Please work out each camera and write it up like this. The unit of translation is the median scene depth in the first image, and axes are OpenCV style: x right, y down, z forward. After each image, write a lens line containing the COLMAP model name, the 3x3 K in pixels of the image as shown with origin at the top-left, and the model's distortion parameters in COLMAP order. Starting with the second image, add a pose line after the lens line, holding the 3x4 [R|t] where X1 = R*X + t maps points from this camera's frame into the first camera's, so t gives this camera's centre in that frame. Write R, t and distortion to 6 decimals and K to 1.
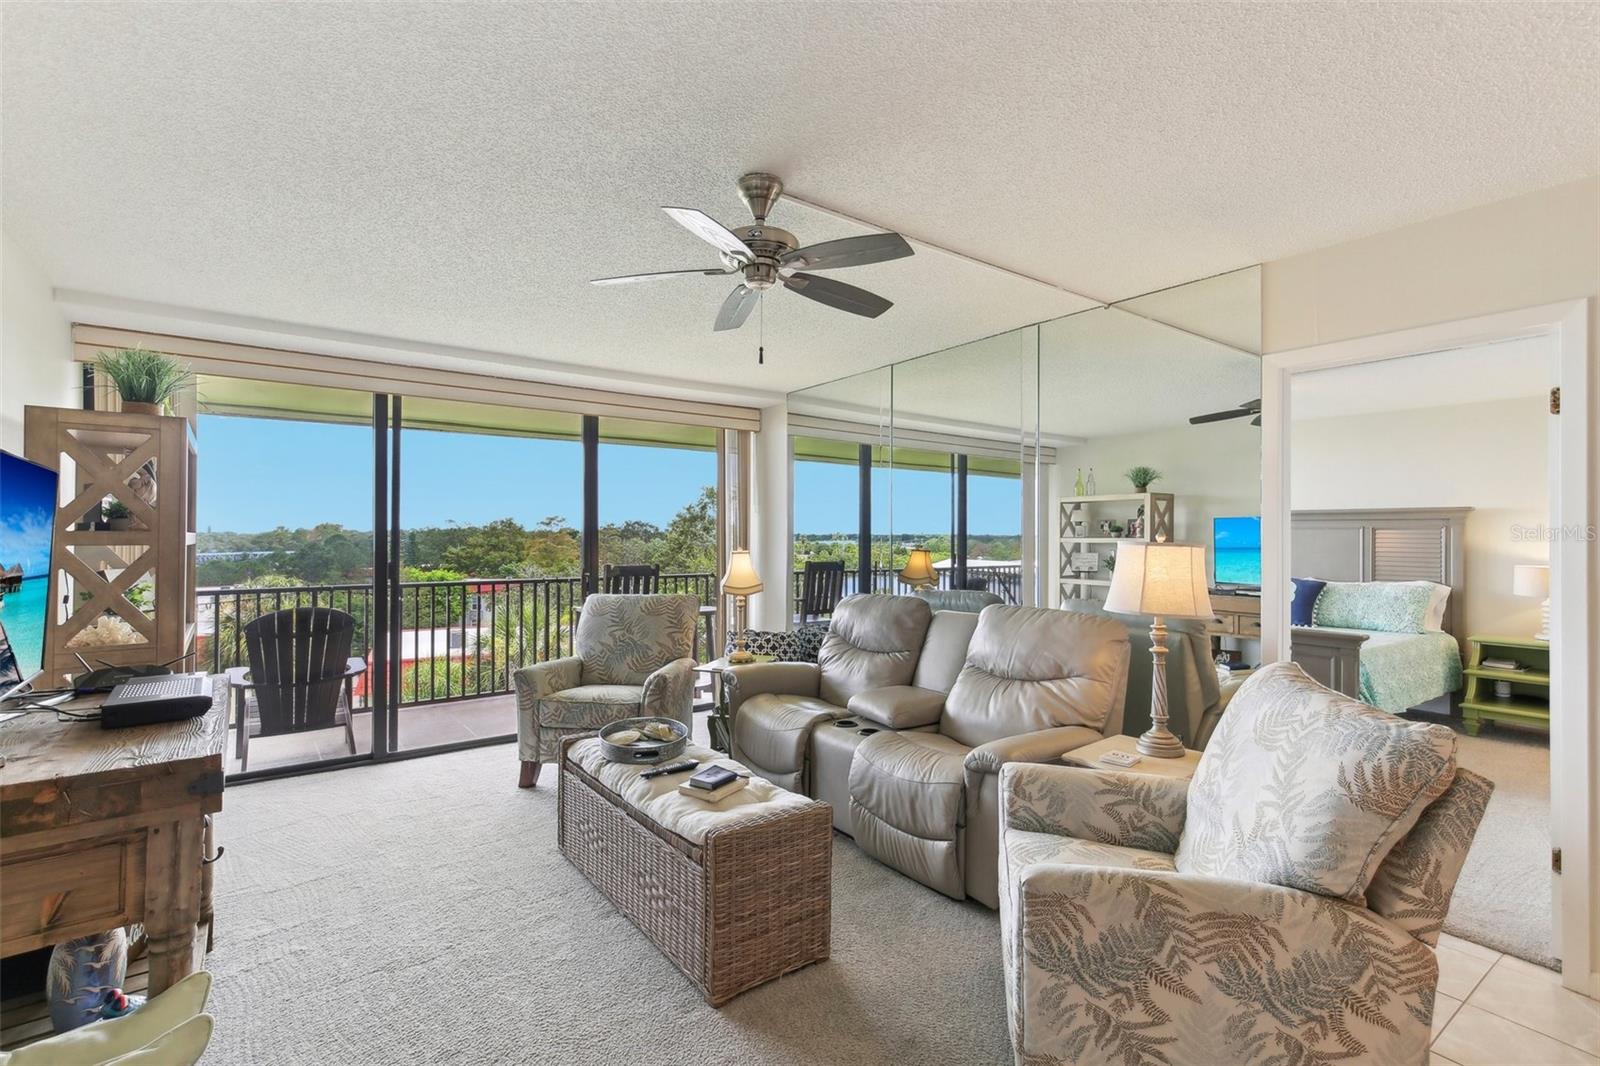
lens RADIAL K [[745.0, 0, 796.8], [0, 745.0, 533.9], [0, 0, 1]] dist [0.024919, 0.000895]
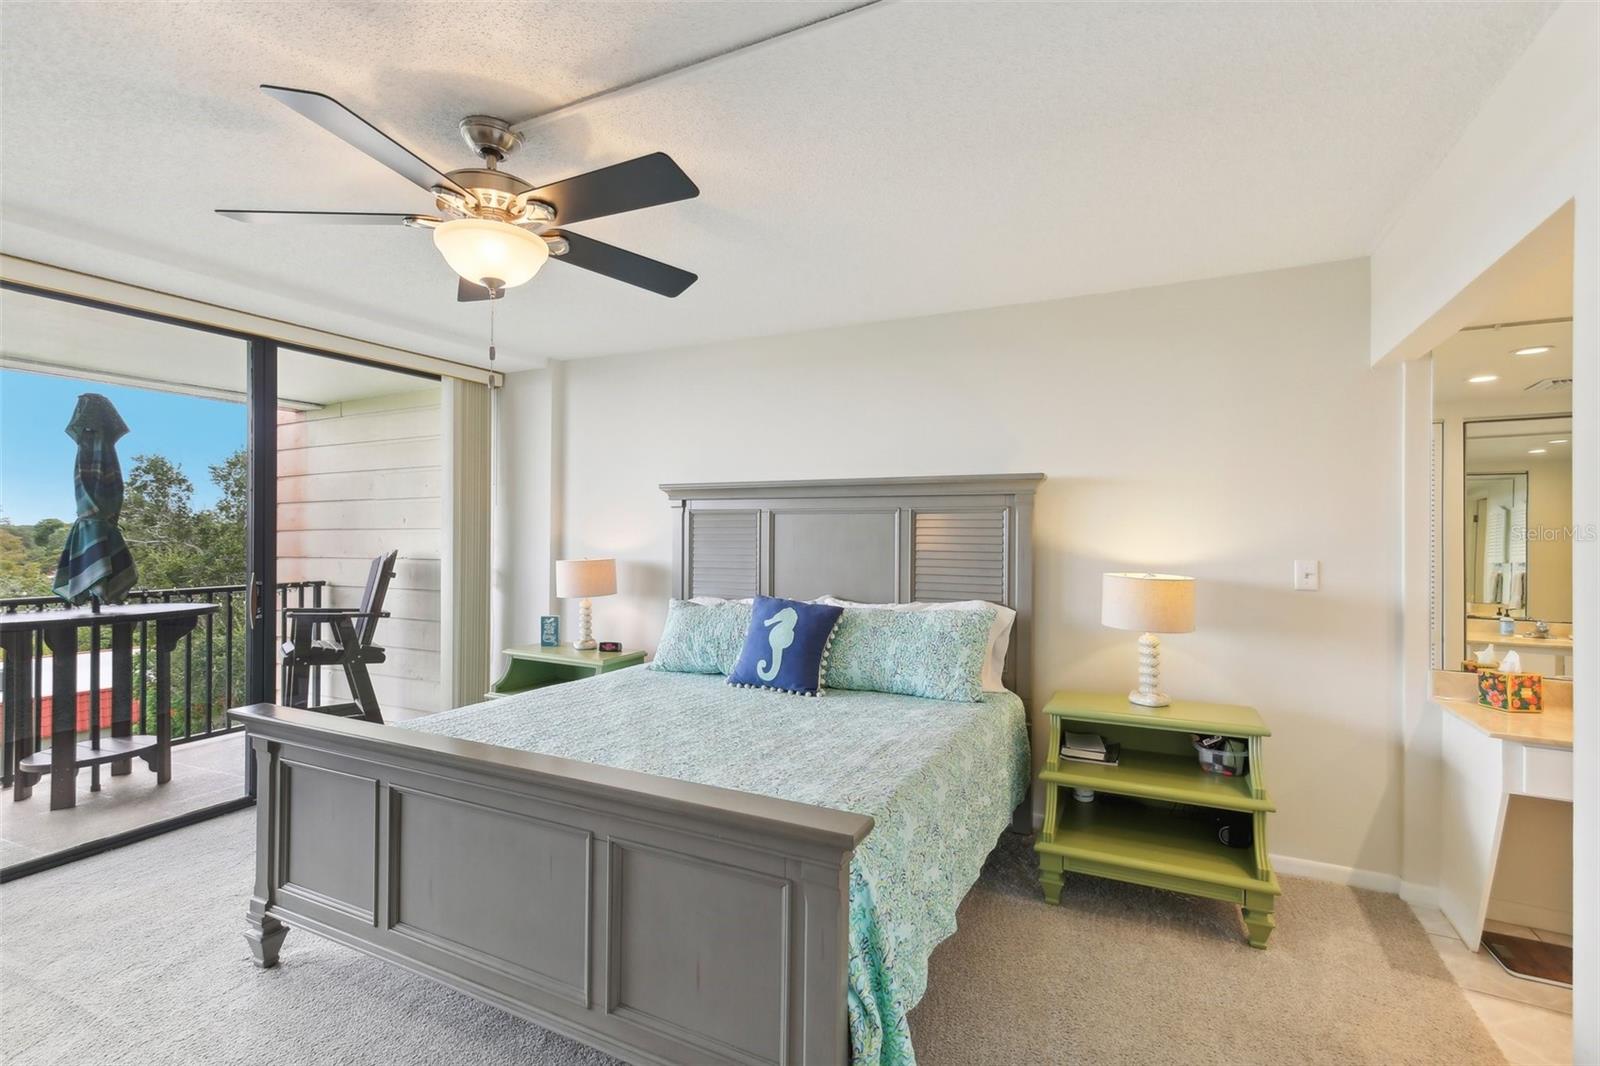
lens RADIAL K [[745.0, 0, 797.9], [0, 745.0, 530.0], [0, 0, 1]] dist [0.024919, 0.000895]
pose [[0.891007, 0.000214, 0.453990, 0.449713], [-0.001767, 0.999994, 0.002998, 0.006333], [-0.453987, -0.003474, 0.891002, 0.561622]]
